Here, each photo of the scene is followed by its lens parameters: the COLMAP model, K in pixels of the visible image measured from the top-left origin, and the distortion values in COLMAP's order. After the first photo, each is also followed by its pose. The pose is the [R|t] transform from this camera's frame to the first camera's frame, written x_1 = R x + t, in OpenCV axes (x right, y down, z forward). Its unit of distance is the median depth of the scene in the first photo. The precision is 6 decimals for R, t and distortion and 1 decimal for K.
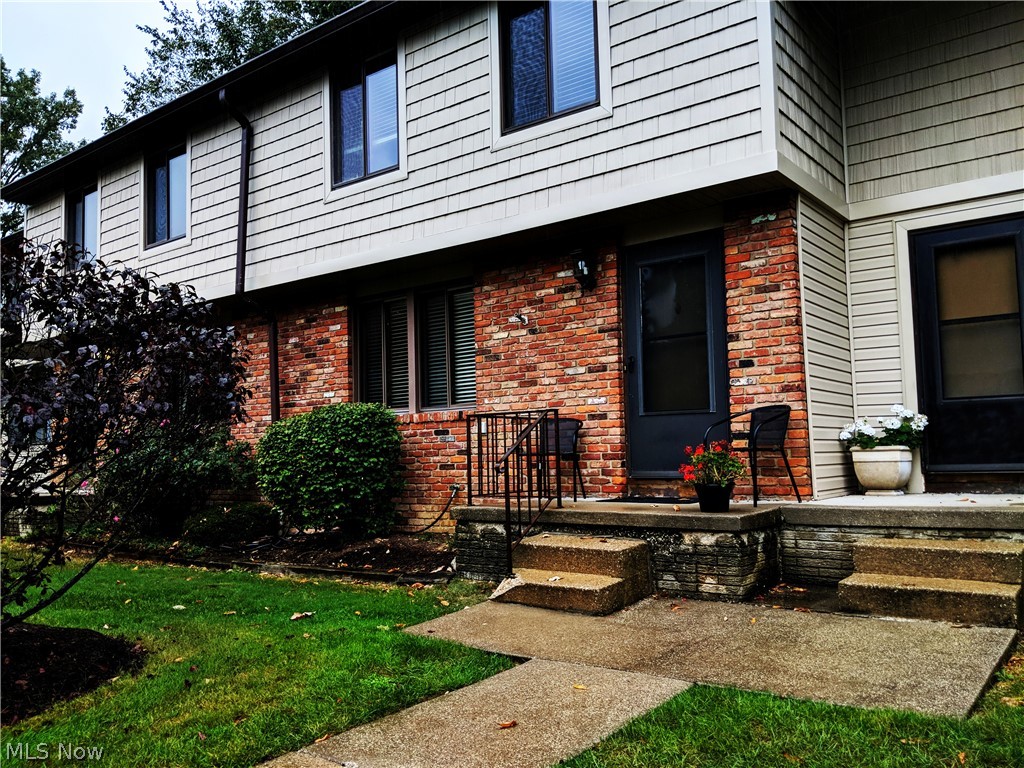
lens RADIAL K [[827.1, 0, 512.0], [0, 827.1, 384.0], [0, 0, 1]] dist [0.070288, -0.126411]
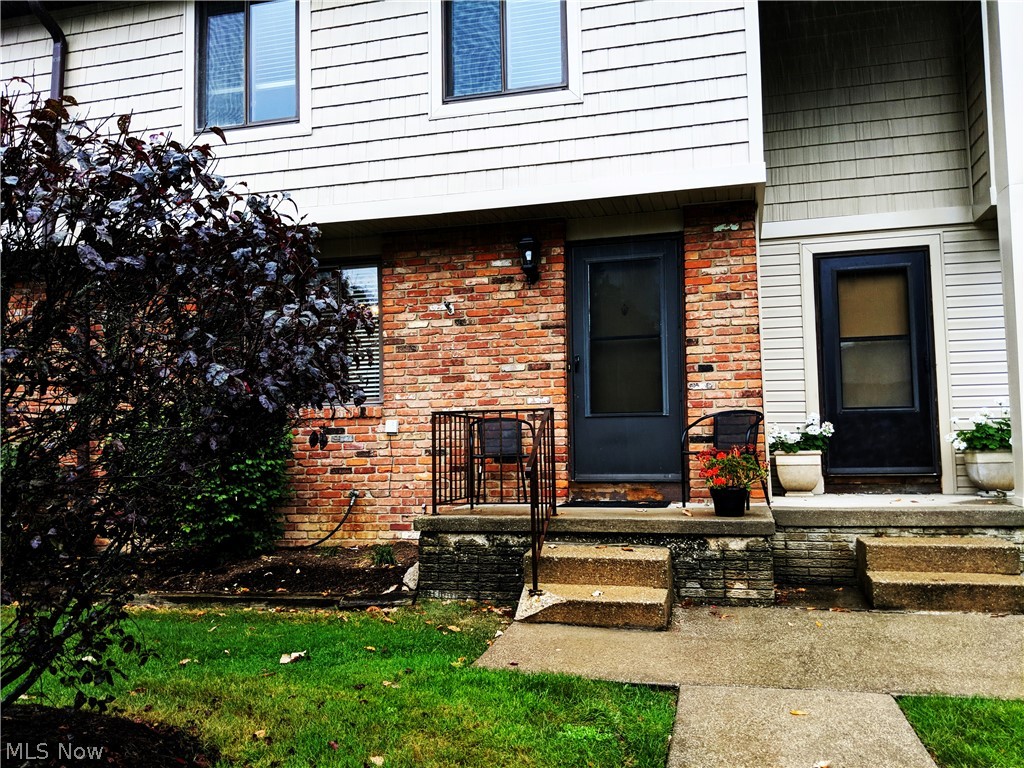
lens RADIAL K [[827.1, 0, 512.0], [0, 827.1, 384.0], [0, 0, 1]] dist [0.070288, -0.126411]
pose [[0.920595, 0.039052, 0.388560, -0.323813], [-0.038203, 0.999221, -0.009914, 0.013456], [-0.388645, -0.005717, 0.921370, 0.156401]]
